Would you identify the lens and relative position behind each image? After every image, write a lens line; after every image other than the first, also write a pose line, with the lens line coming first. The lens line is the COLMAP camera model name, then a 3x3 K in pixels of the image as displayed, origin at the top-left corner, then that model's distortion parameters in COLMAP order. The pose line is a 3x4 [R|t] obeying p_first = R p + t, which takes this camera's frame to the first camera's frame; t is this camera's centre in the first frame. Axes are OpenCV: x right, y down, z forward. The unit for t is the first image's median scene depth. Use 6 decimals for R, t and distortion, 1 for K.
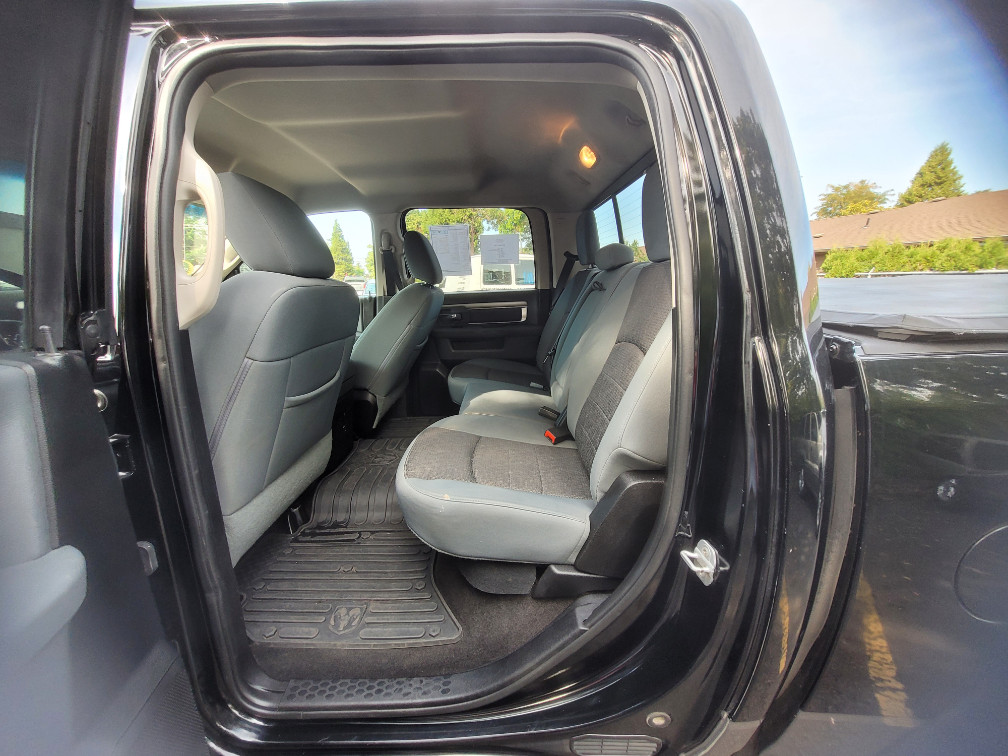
lens RADIAL K [[403.2, 0, 504.0], [0, 403.2, 378.0], [0, 0, 1]] dist [0.000739, -0.000110]
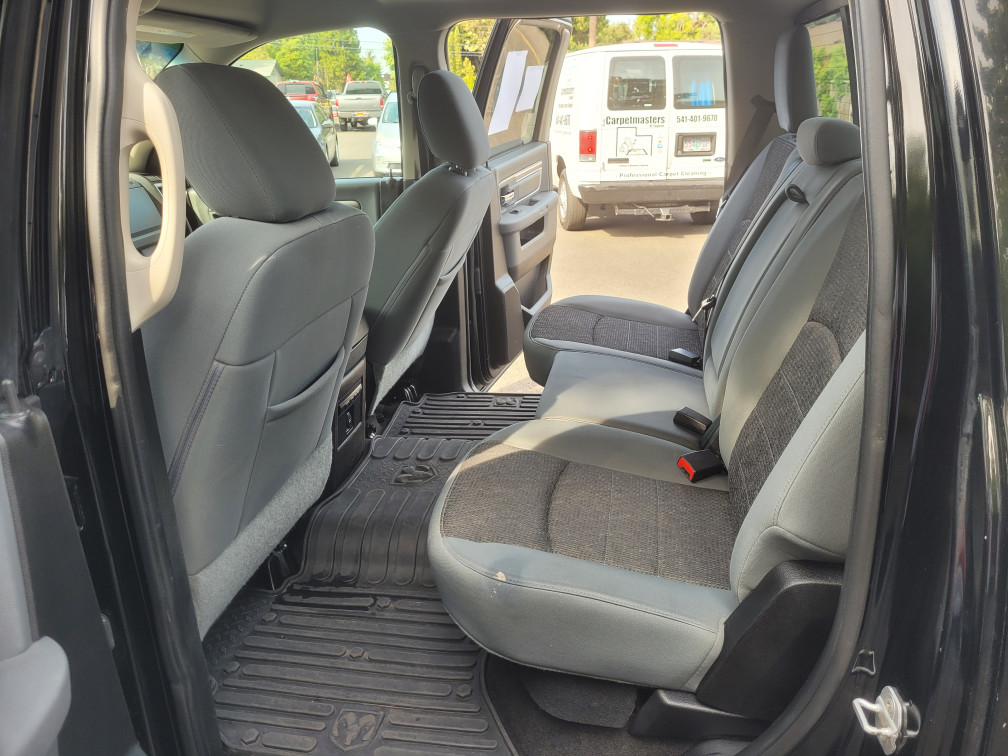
lens RADIAL K [[780.2, 0, 524.3], [0, 780.2, 378.9], [0, 0, 1]] dist [0.061562, -0.077885]
pose [[0.987700, 0.042191, -0.150561, 0.072473], [-0.023340, 0.991902, 0.124845, -0.183278], [0.154609, -0.119796, 0.980686, -0.210042]]
